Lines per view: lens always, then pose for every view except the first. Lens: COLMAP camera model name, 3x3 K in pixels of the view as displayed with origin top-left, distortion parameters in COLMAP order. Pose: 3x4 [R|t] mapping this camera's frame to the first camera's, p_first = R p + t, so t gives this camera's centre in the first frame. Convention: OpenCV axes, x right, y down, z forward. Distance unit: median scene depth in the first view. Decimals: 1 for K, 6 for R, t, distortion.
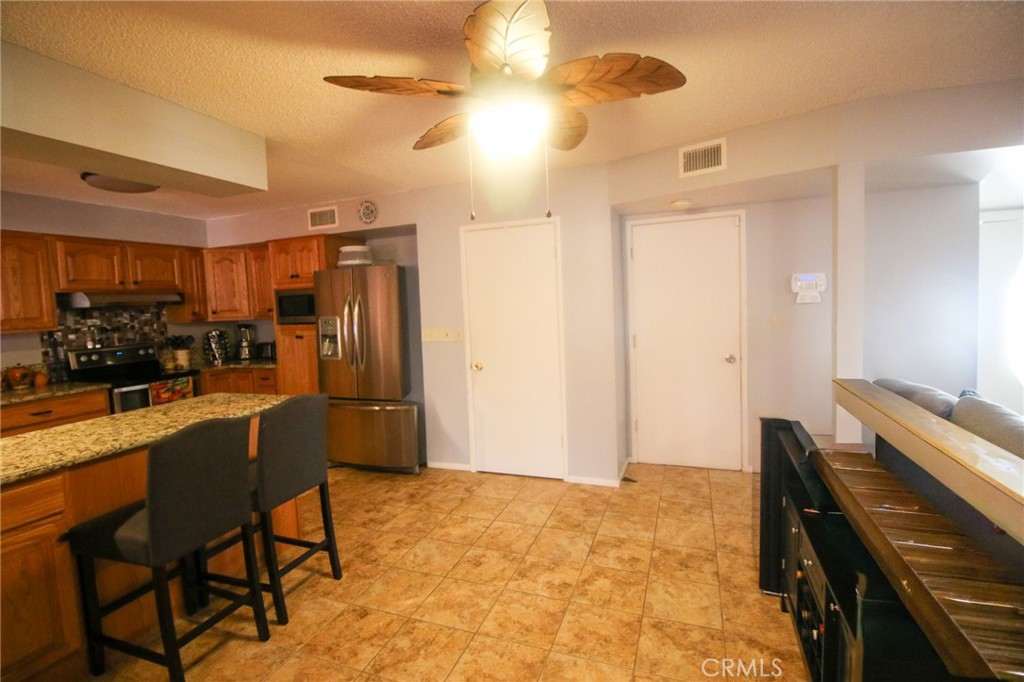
lens RADIAL K [[475.8, 0, 511.6], [0, 475.8, 334.8], [0, 0, 1]] dist [-0.019373, -0.000143]
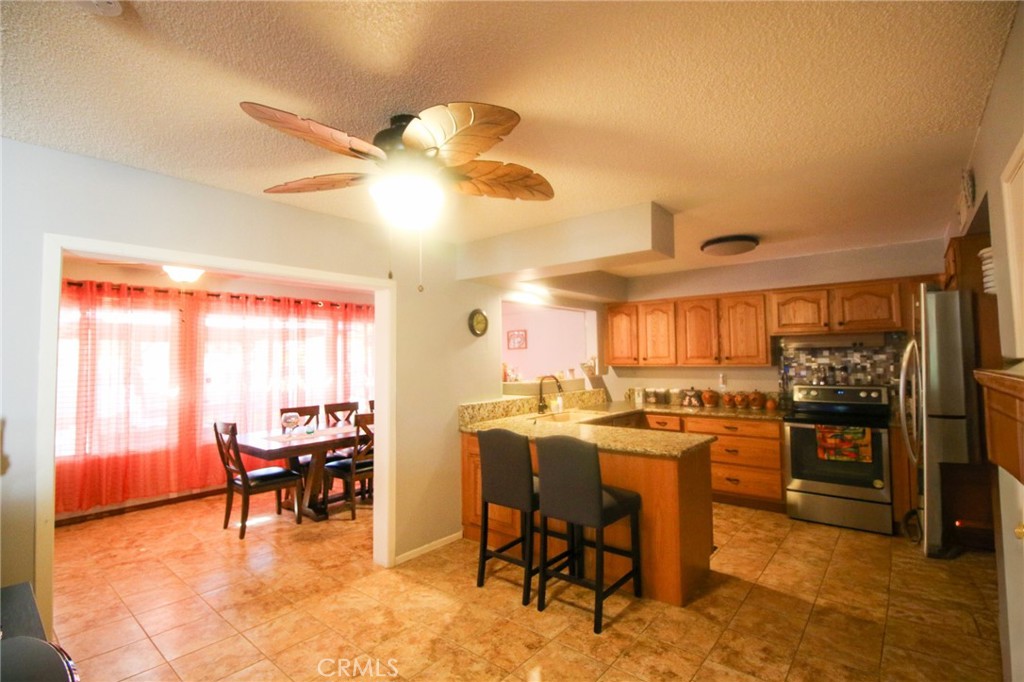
lens RADIAL K [[475.8, 0, 511.6], [0, 475.8, 334.8], [0, 0, 1]] dist [-0.019373, -0.000143]
pose [[-0.335300, -0.004653, -0.942100, 0.422020], [-0.044632, 0.998943, 0.010952, -0.074404], [0.941054, 0.045720, -0.335153, 0.758064]]
